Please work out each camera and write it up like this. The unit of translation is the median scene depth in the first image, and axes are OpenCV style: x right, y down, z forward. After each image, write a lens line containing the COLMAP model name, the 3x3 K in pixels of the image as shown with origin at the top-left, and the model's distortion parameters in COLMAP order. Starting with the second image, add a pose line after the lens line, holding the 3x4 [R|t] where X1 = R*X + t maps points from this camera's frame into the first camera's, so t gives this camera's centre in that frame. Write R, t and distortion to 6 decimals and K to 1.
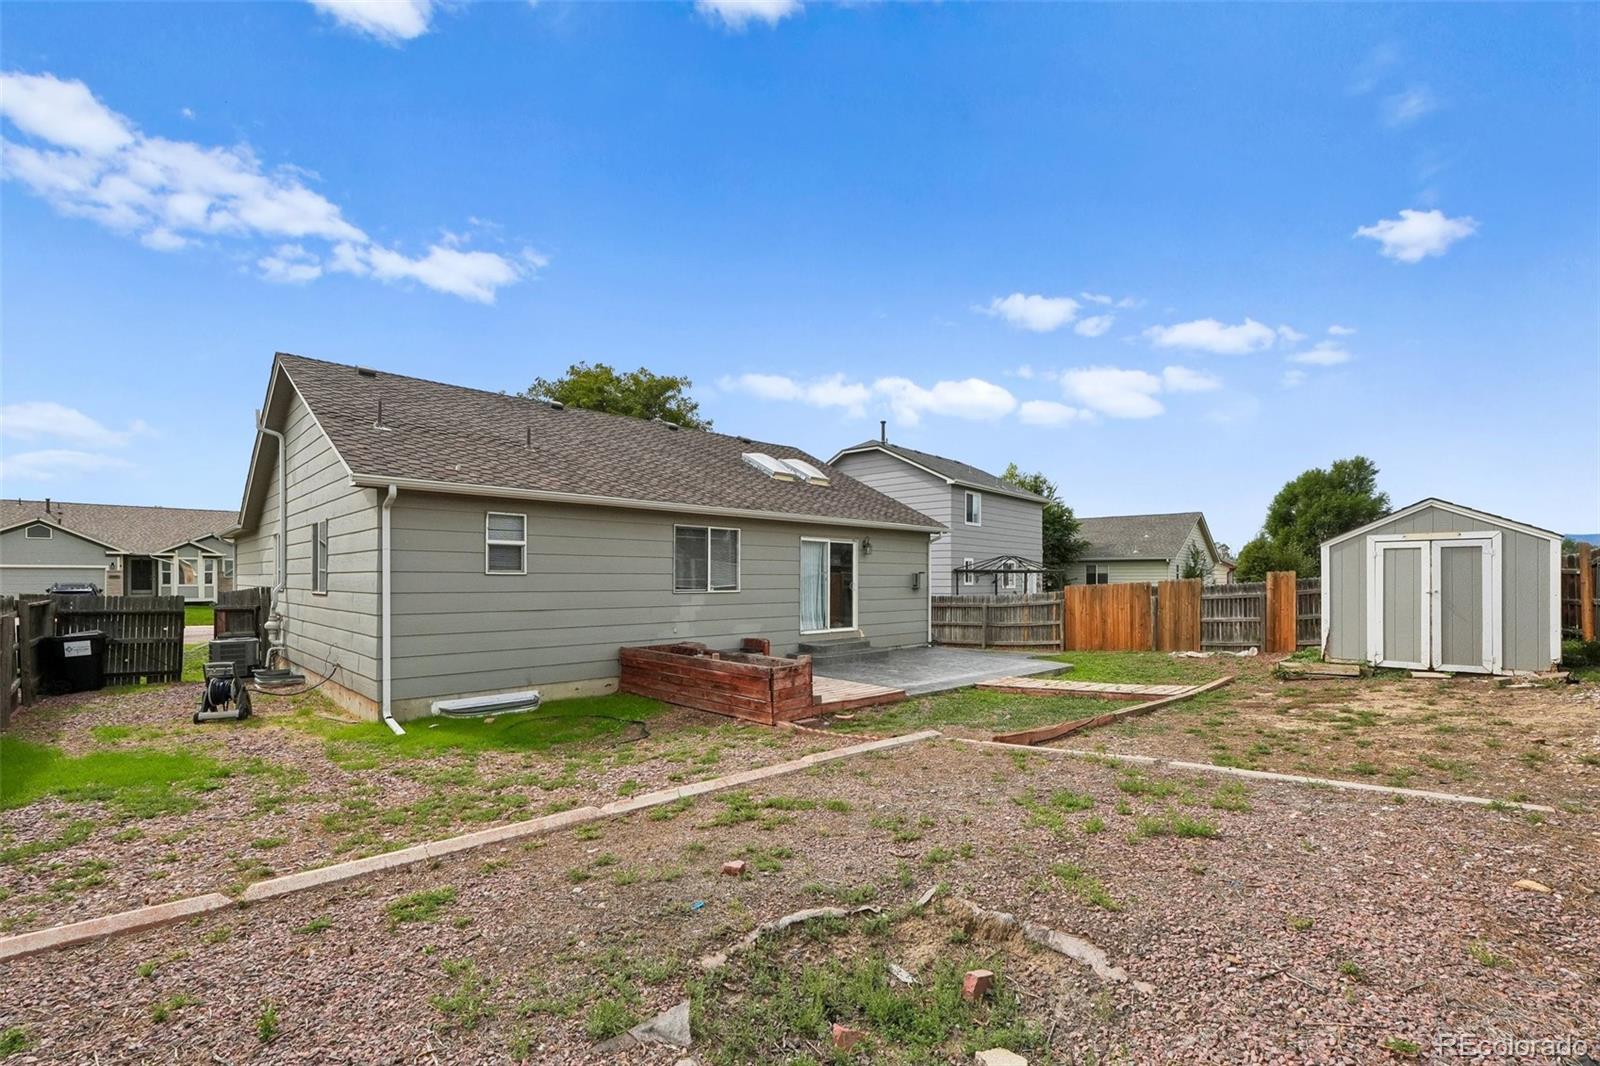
lens RADIAL K [[691.7, 0, 812.5], [0, 691.7, 576.9], [0, 0, 1]] dist [-0.000237, 0.000460]
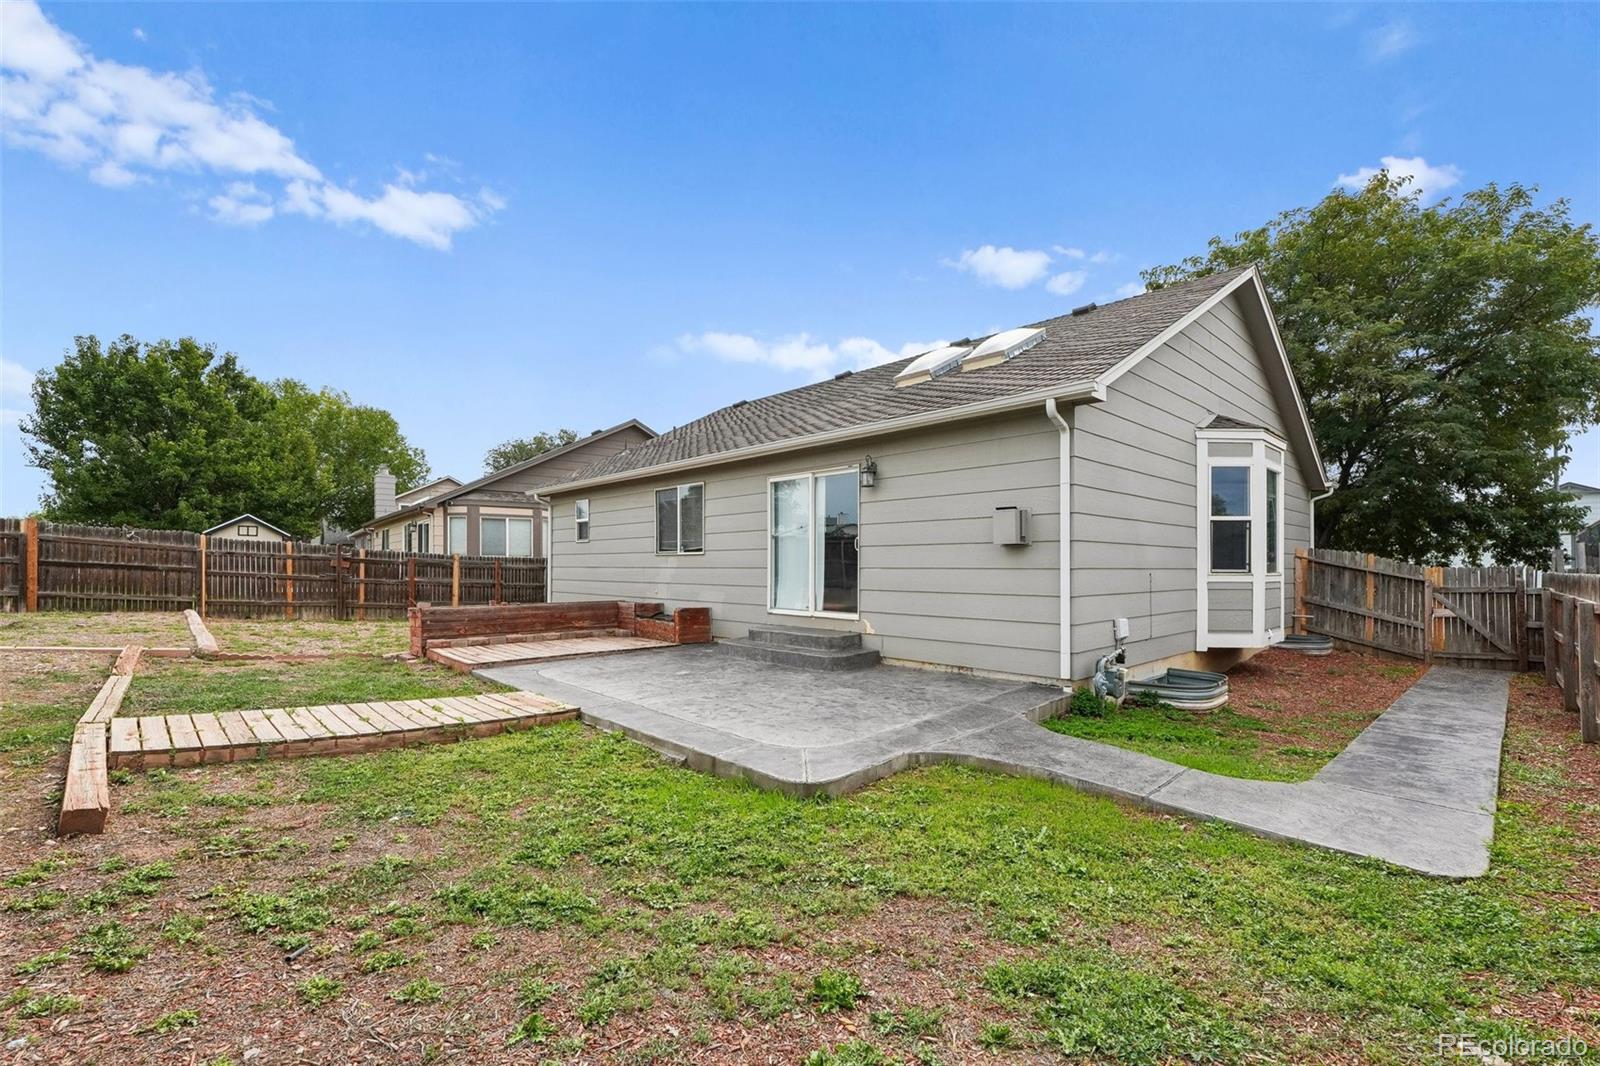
lens RADIAL K [[691.7, 0, 792.1], [0, 691.7, 566.5], [0, 0, 1]] dist [-0.000237, 0.000460]
pose [[-0.039398, -0.001893, -0.999222, 0.548342], [0.001051, 0.999998, -0.001936, 0.028195], [0.999223, -0.001127, -0.039396, 0.818001]]
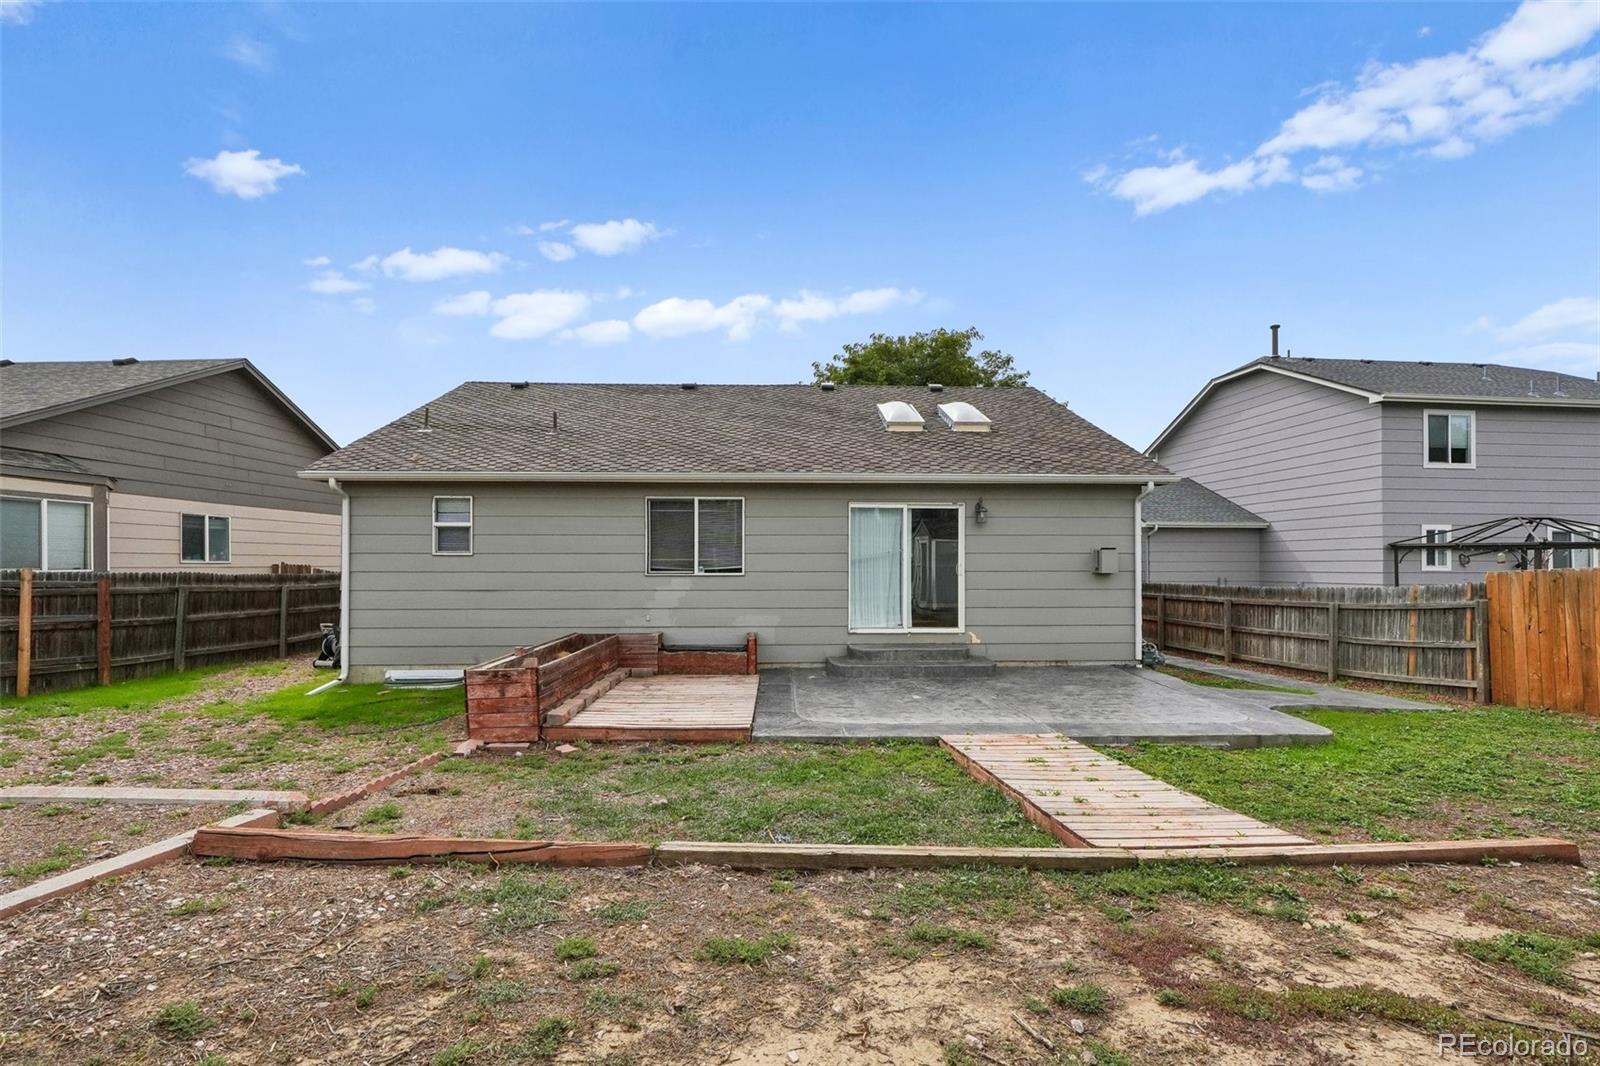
lens RADIAL K [[691.7, 0, 796.7], [0, 691.7, 558.3], [0, 0, 1]] dist [-0.000237, 0.000460]
pose [[0.733608, -0.007613, -0.679530, 0.350803], [0.003551, 0.999967, -0.007370, 0.005850], [0.679564, 0.002994, 0.733610, 0.318503]]
